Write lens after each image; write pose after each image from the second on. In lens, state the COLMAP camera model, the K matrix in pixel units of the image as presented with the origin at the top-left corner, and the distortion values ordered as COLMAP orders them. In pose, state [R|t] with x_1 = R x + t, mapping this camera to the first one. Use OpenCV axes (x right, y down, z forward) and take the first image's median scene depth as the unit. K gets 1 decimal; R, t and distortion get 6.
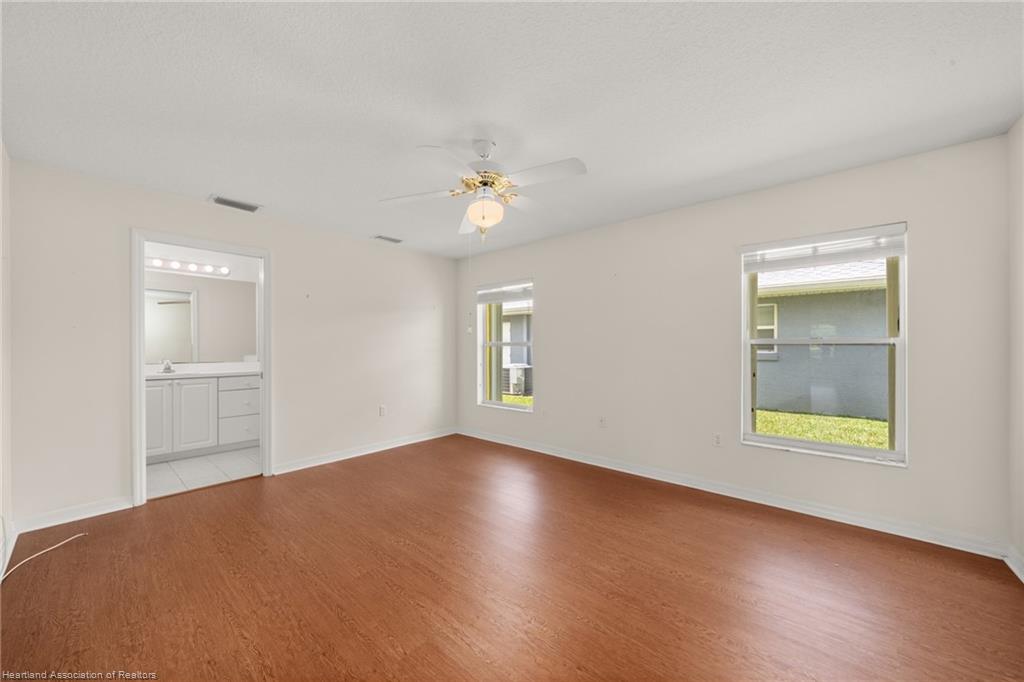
lens RADIAL K [[367.5, 0, 503.9], [0, 367.5, 346.1], [0, 0, 1]] dist [0.000511, -0.000058]
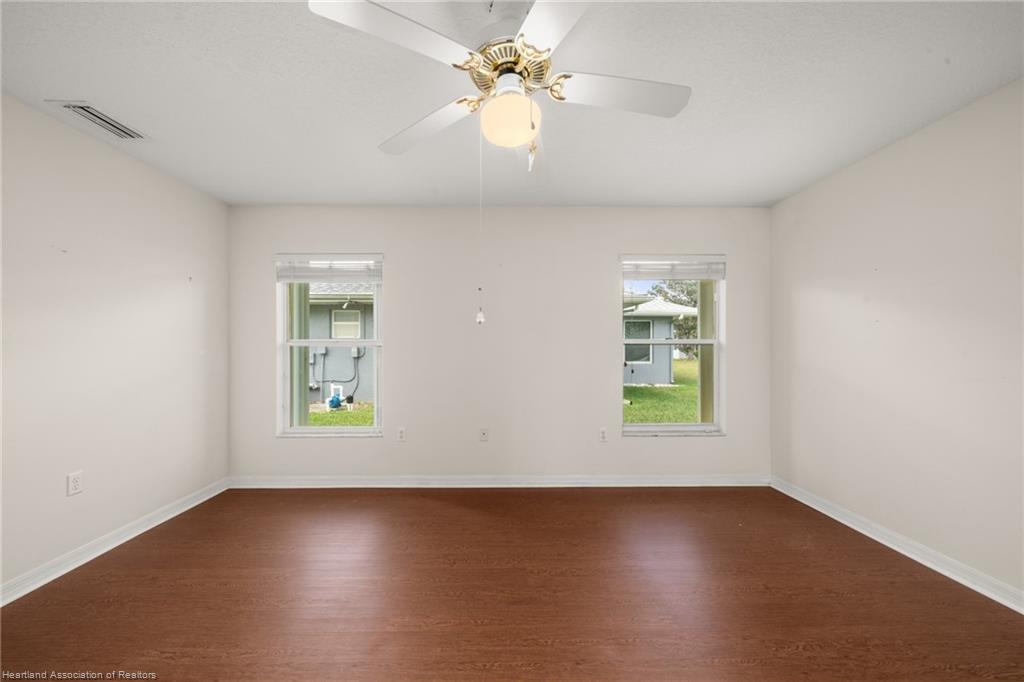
lens RADIAL K [[367.5, 0, 503.9], [0, 367.5, 346.1], [0, 0, 1]] dist [0.000511, -0.000058]
pose [[0.744001, 0.000929, 0.668178, -0.338683], [0.000226, 0.999999, -0.001642, 0.002187], [-0.668179, 0.001373, 0.744000, 0.421432]]
